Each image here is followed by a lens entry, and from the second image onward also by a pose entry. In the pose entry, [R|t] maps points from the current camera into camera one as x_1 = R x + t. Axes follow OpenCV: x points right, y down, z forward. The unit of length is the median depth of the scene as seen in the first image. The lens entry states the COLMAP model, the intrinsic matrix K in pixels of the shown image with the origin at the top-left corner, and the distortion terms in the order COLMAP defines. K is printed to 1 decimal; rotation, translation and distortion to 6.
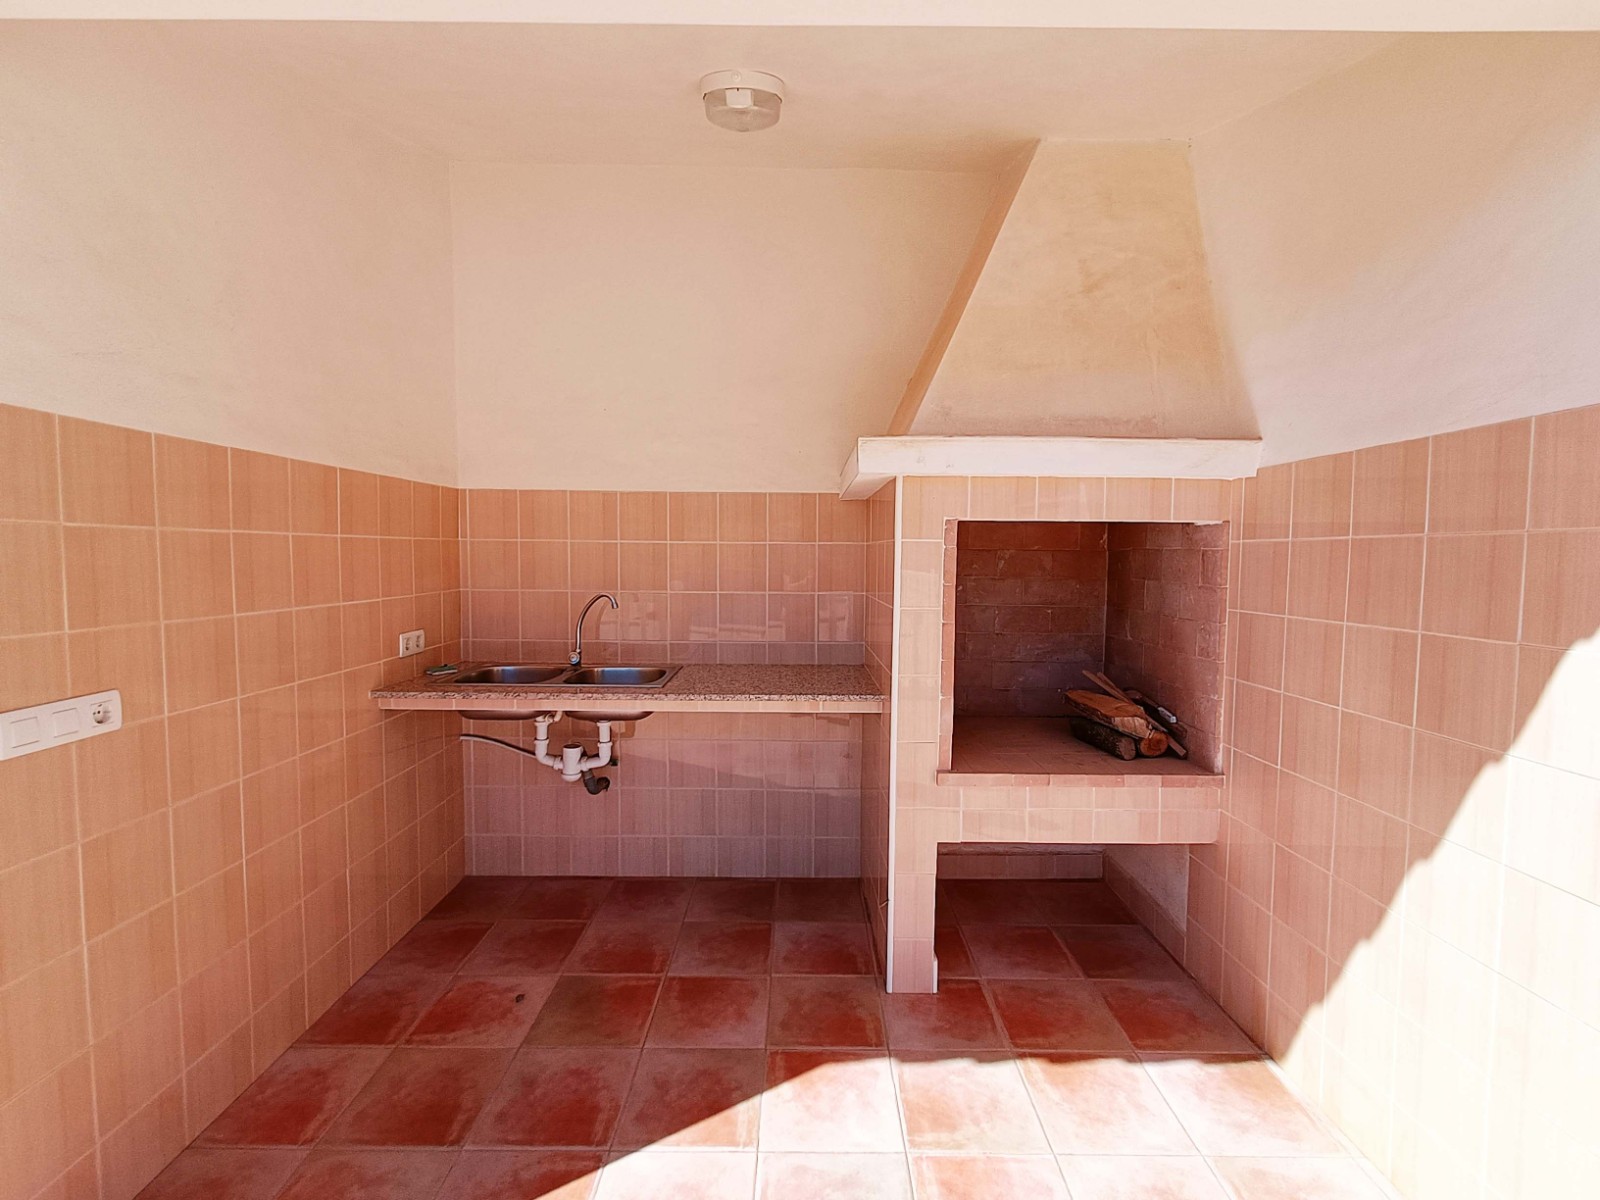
lens RADIAL K [[720.1, 0, 801.5], [0, 720.1, 599.7], [0, 0, 1]] dist [0.004118, 0.001701]
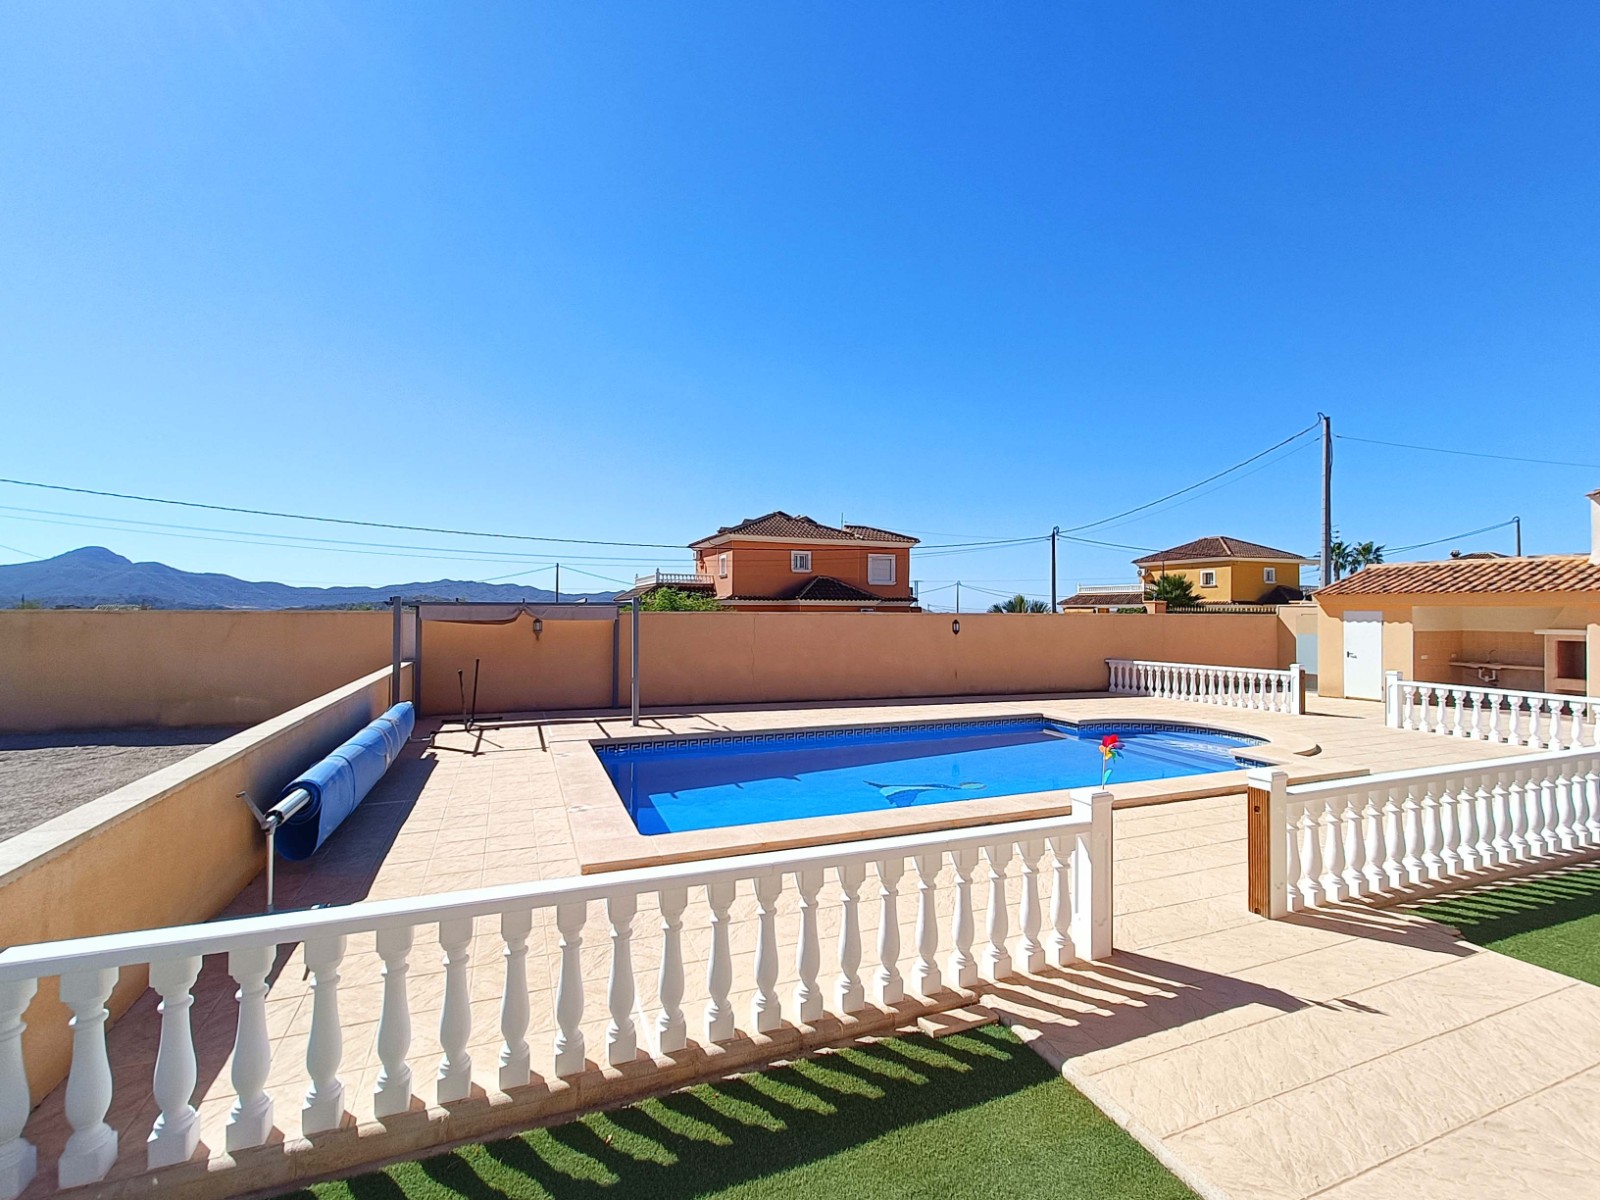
lens RADIAL K [[720.1, 0, 803.8], [0, 720.1, 597.9], [0, 0, 1]] dist [0.004118, 0.001701]
pose [[0.412271, -0.017885, -0.910886, 3.407485], [-0.062867, 0.996866, -0.048027, 0.253270], [0.908889, 0.077065, 0.409855, -7.987278]]
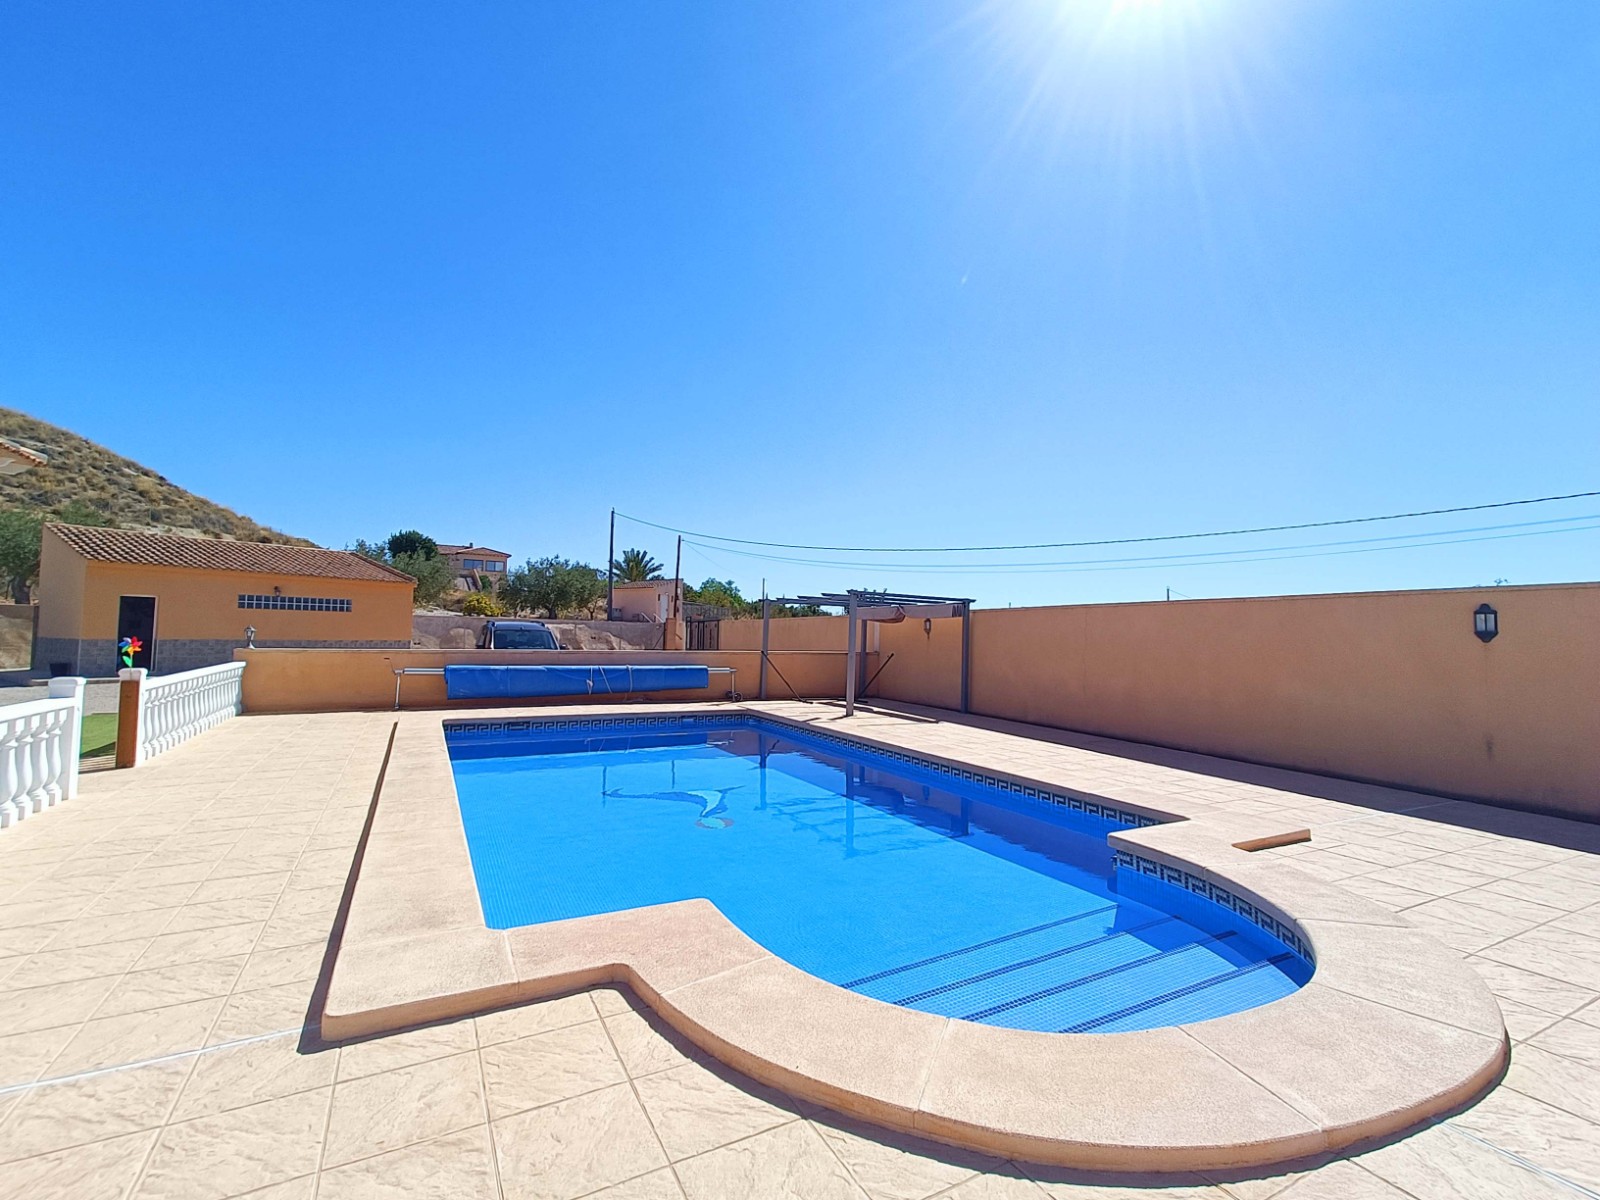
lens RADIAL K [[720.1, 0, 803.4], [0, 720.1, 582.9], [0, 0, 1]] dist [0.004118, 0.001701]
pose [[-0.862031, -0.059319, -0.503372, 0.913105], [-0.058294, 0.998141, -0.017796, 0.141490], [0.503491, 0.014002, -0.863887, -2.031318]]
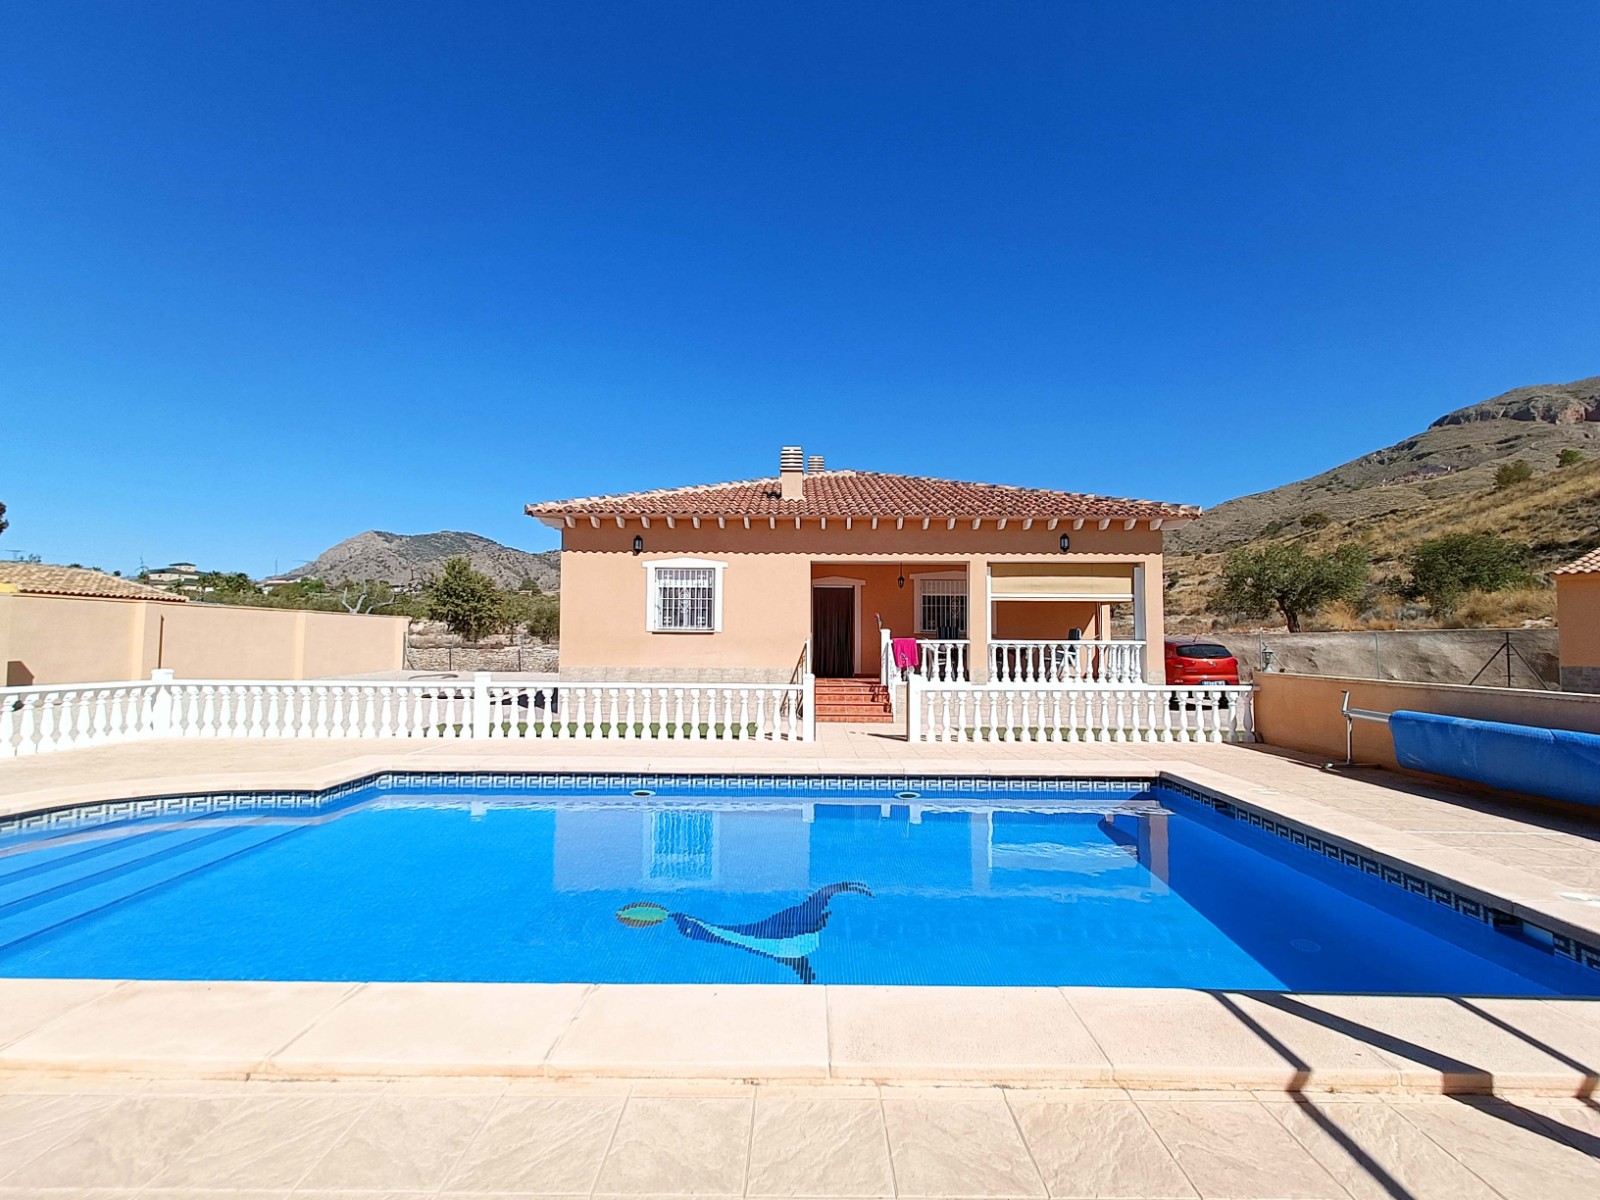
lens RADIAL K [[720.1, 0, 803.8], [0, 720.1, 603.0], [0, 0, 1]] dist [0.004118, 0.001701]
pose [[-0.038536, 0.043286, 0.998319, -2.951878], [0.061958, 0.997243, -0.040848, 0.318993], [-0.997335, 0.060280, -0.041112, -5.498609]]
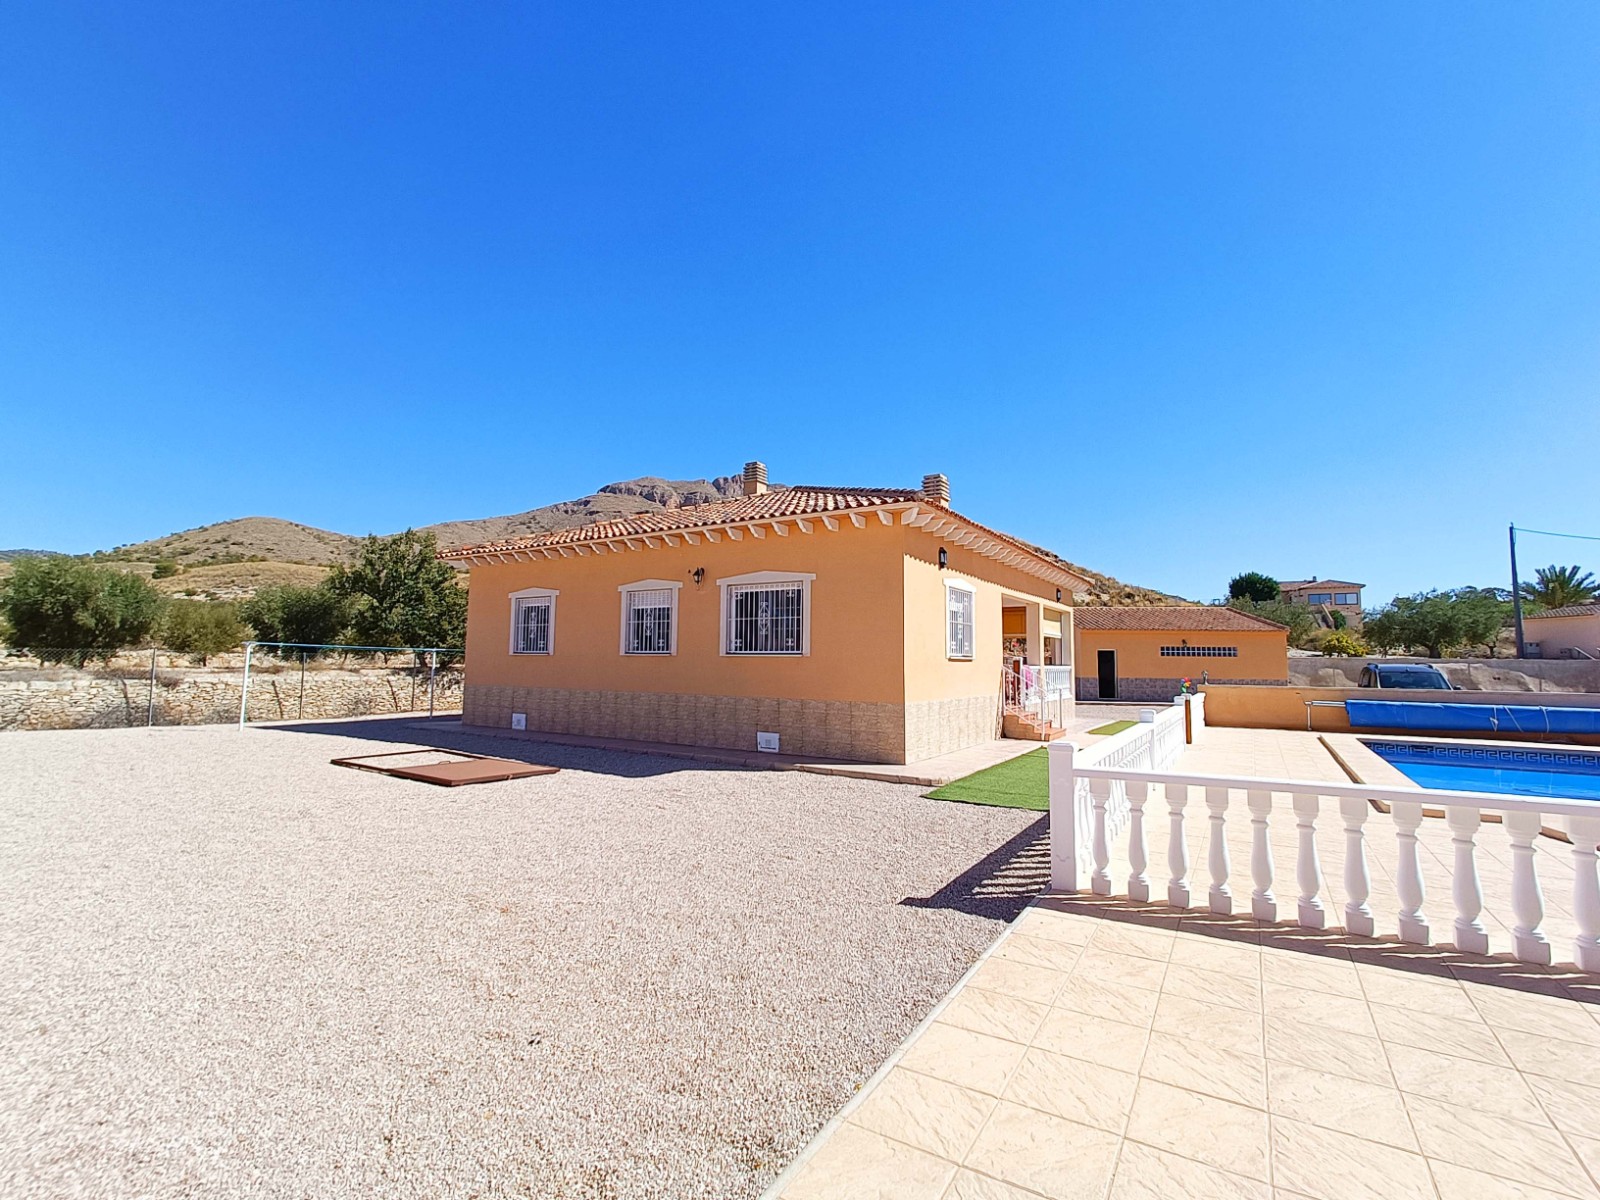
lens RADIAL K [[720.1, 0, 806.4], [0, 720.1, 606.1], [0, 0, 1]] dist [0.004118, 0.001701]
pose [[-0.870673, 0.022750, 0.491335, 1.626143], [0.017707, 0.999732, -0.014913, -0.111123], [-0.491543, -0.004285, -0.870843, 0.966673]]
